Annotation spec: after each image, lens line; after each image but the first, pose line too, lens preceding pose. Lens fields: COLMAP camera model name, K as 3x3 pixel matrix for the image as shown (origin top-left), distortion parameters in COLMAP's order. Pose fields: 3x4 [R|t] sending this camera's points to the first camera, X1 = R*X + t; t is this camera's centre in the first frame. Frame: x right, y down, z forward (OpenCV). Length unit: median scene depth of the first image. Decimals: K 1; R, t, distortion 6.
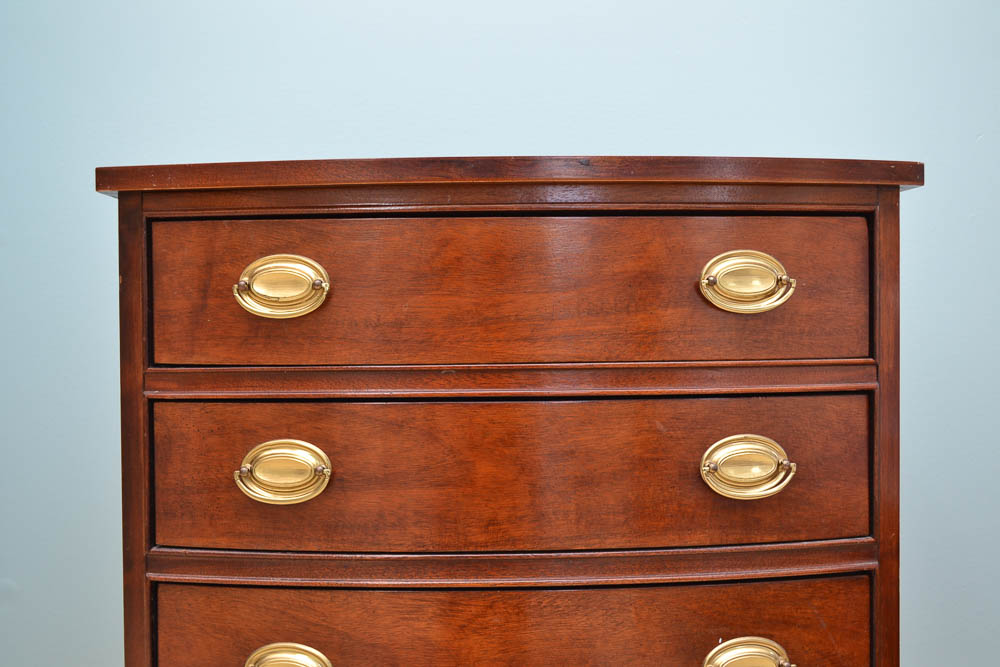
lens RADIAL K [[1360.5, 0, 490.0], [0, 1360.5, 340.2], [0, 0, 1]] dist [-0.033856, 0.000000]
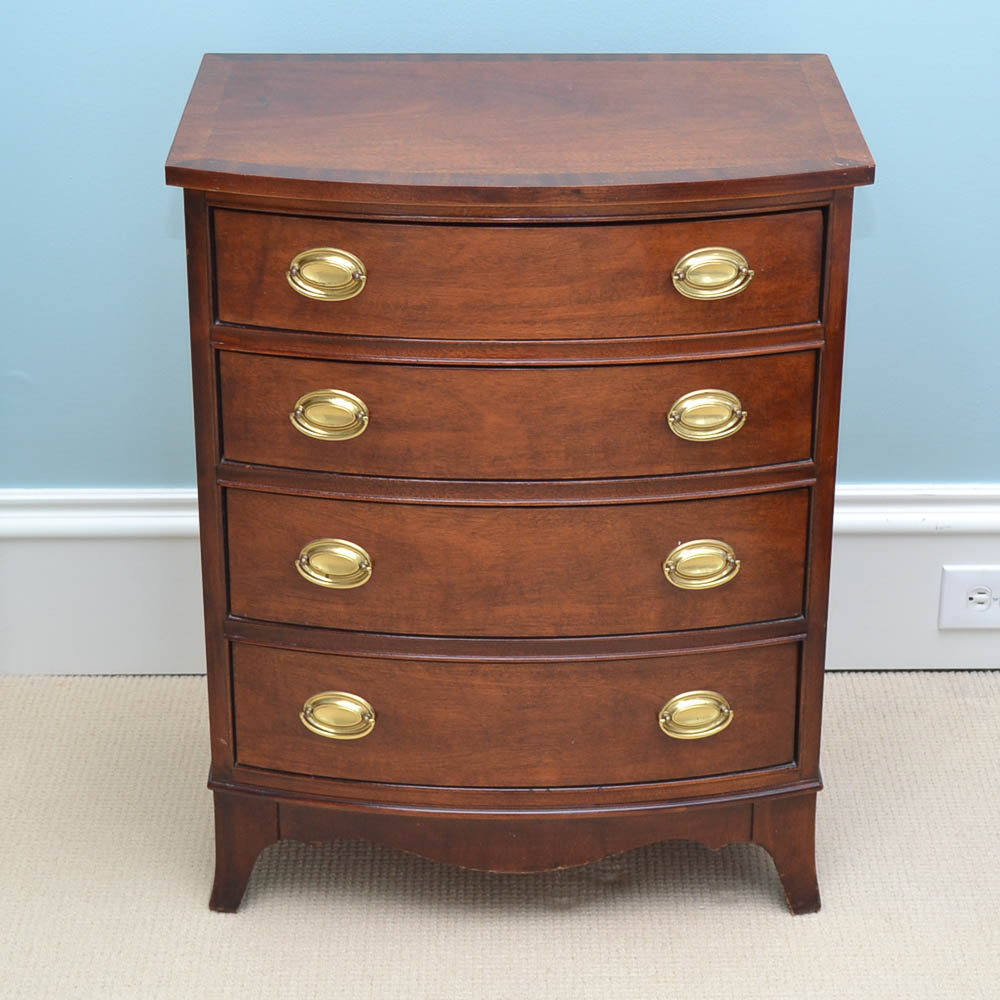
lens RADIAL K [[2655.0, 0, 485.6], [0, 2655.0, 454.8], [0, 0, 1]] dist [-0.022832, 0.000000]
pose [[0.999635, 0.018390, -0.019803, 0.038176], [-0.009117, 0.919281, 0.393497, -0.817413], [0.025441, -0.393173, 0.919113, -1.225882]]
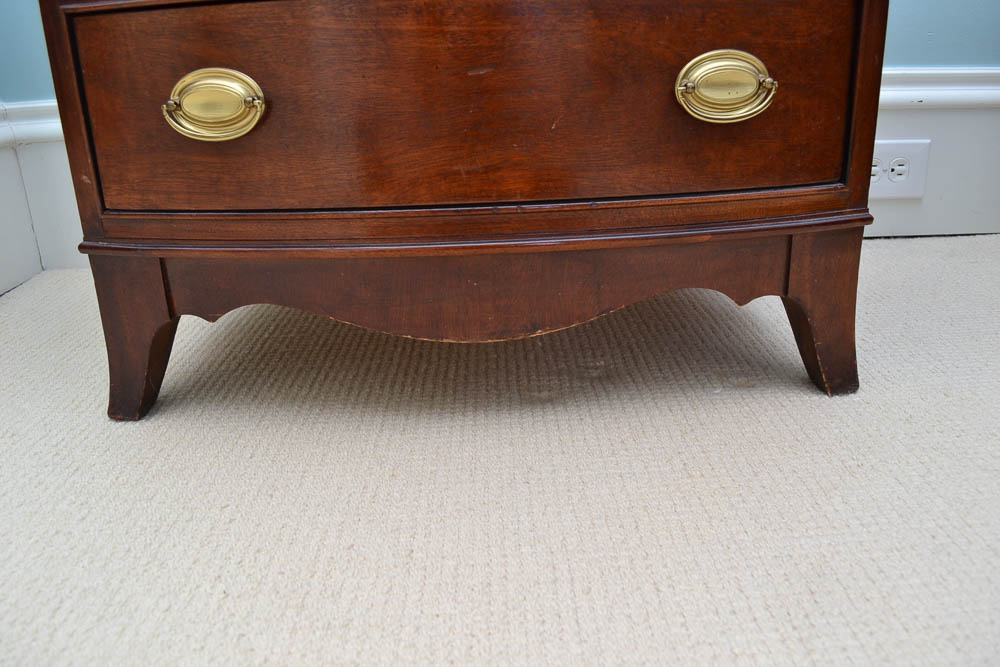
lens RADIAL K [[789.5, 0, 499.4], [0, 789.5, 337.4], [0, 0, 1]] dist [-0.089376, -0.002539]
pose [[0.999762, -0.020336, -0.007947, 0.042338], [0.021823, 0.941754, 0.335593, 0.384927], [0.000659, -0.335687, 0.941973, 0.463608]]
